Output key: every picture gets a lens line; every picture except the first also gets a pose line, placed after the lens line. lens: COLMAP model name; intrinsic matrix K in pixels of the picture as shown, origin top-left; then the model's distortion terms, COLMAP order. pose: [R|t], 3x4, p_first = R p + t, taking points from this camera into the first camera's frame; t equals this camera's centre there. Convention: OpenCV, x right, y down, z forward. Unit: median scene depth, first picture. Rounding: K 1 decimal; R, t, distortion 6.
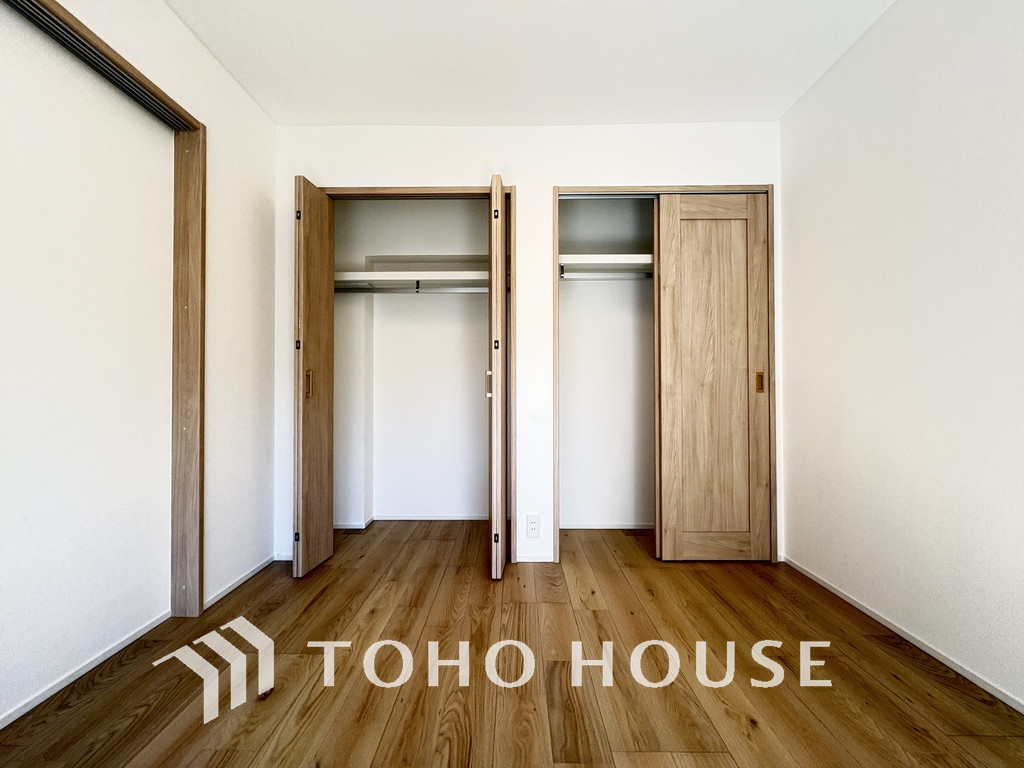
lens RADIAL K [[407.5, 0, 511.0], [0, 407.5, 383.5], [0, 0, 1]] dist [0.001391, 0.000723]
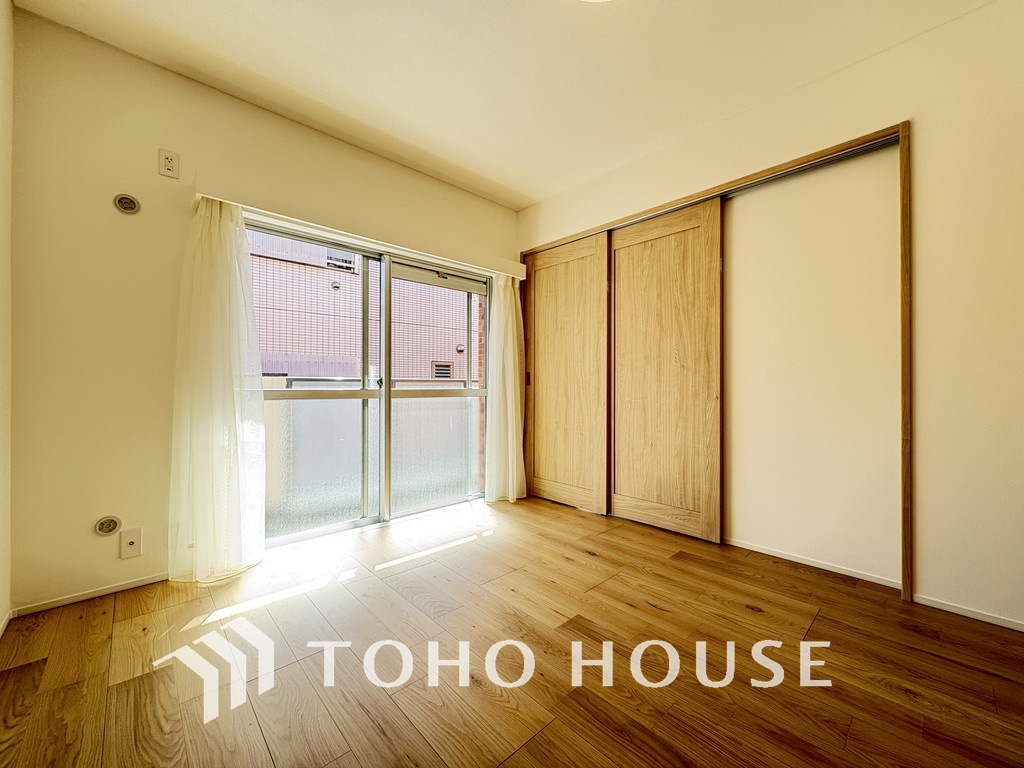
lens RADIAL K [[407.5, 0, 511.0], [0, 407.5, 383.5], [0, 0, 1]] dist [0.001391, 0.000723]
pose [[-0.726047, -0.001016, -0.687644, 0.518825], [0.010046, 0.999877, -0.012084, 0.017943], [0.687572, -0.015682, -0.725947, 0.829001]]
